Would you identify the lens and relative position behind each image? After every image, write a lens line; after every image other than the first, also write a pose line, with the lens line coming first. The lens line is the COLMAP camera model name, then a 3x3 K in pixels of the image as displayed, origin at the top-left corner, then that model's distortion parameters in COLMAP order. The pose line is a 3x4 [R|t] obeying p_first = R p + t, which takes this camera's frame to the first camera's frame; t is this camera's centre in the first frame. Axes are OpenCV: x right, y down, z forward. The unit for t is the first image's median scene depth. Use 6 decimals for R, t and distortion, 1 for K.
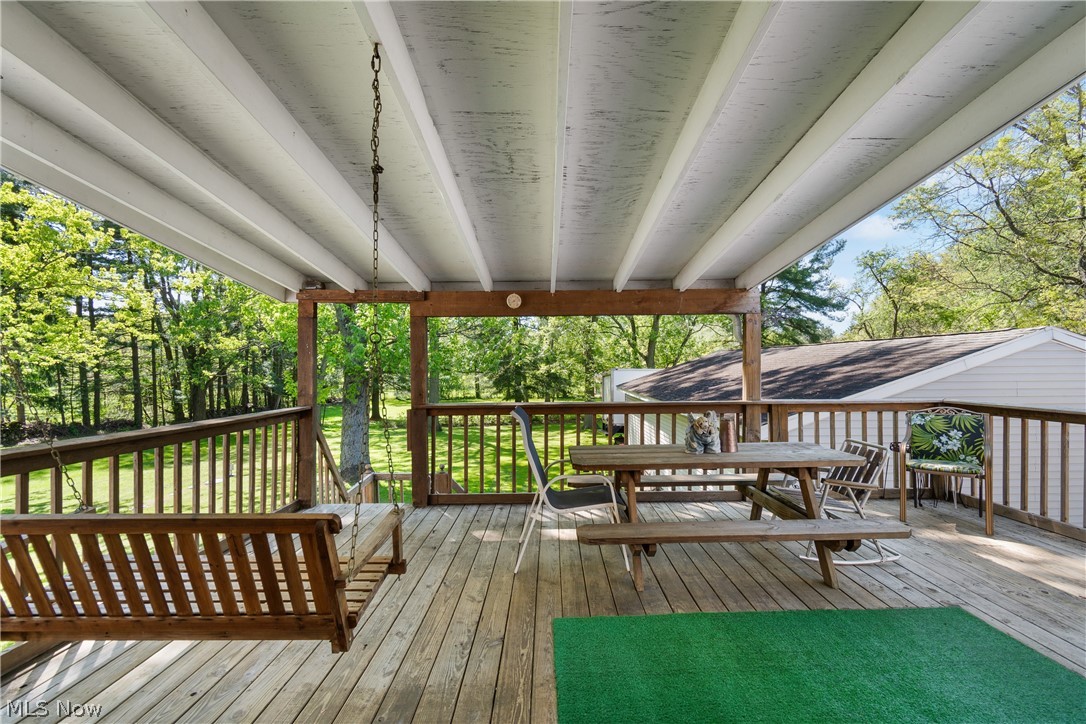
lens RADIAL K [[488.4, 0, 548.7], [0, 488.4, 361.5], [0, 0, 1]] dist [-0.000114, -0.001404]
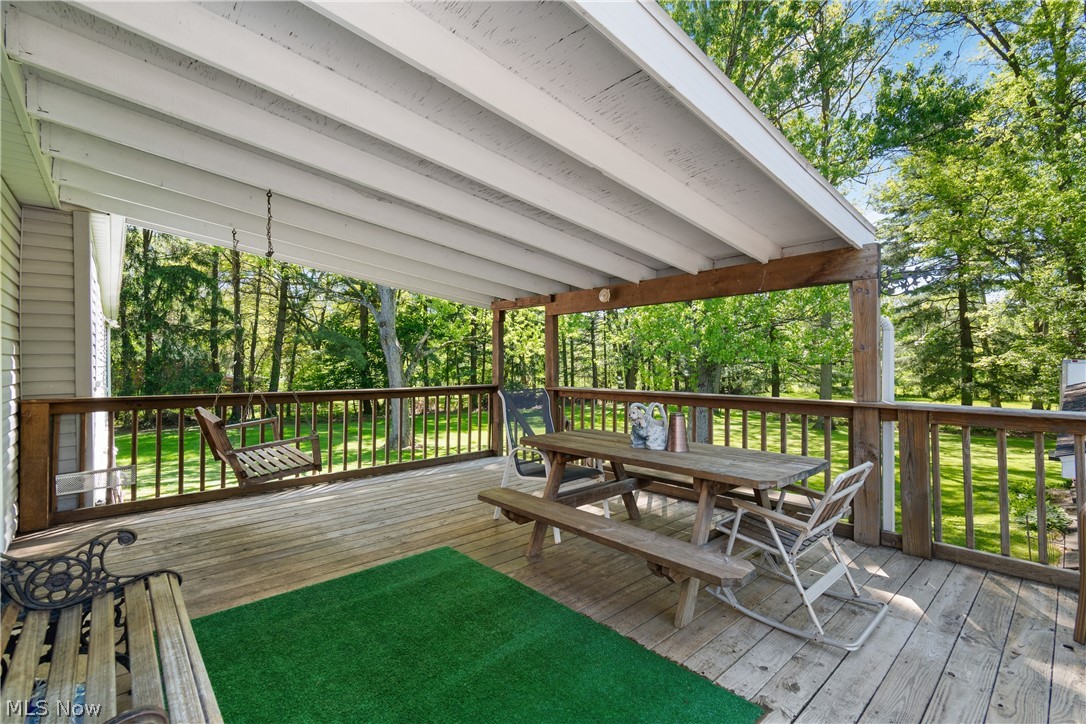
lens RADIAL K [[488.4, 0, 563.4], [0, 488.4, 356.1], [0, 0, 1]] dist [-0.000114, -0.001404]
pose [[0.663511, -0.004144, -0.748155, 0.679843], [0.008703, 0.999960, 0.002180, 0.007913], [0.748116, -0.007957, 0.663520, 0.206260]]
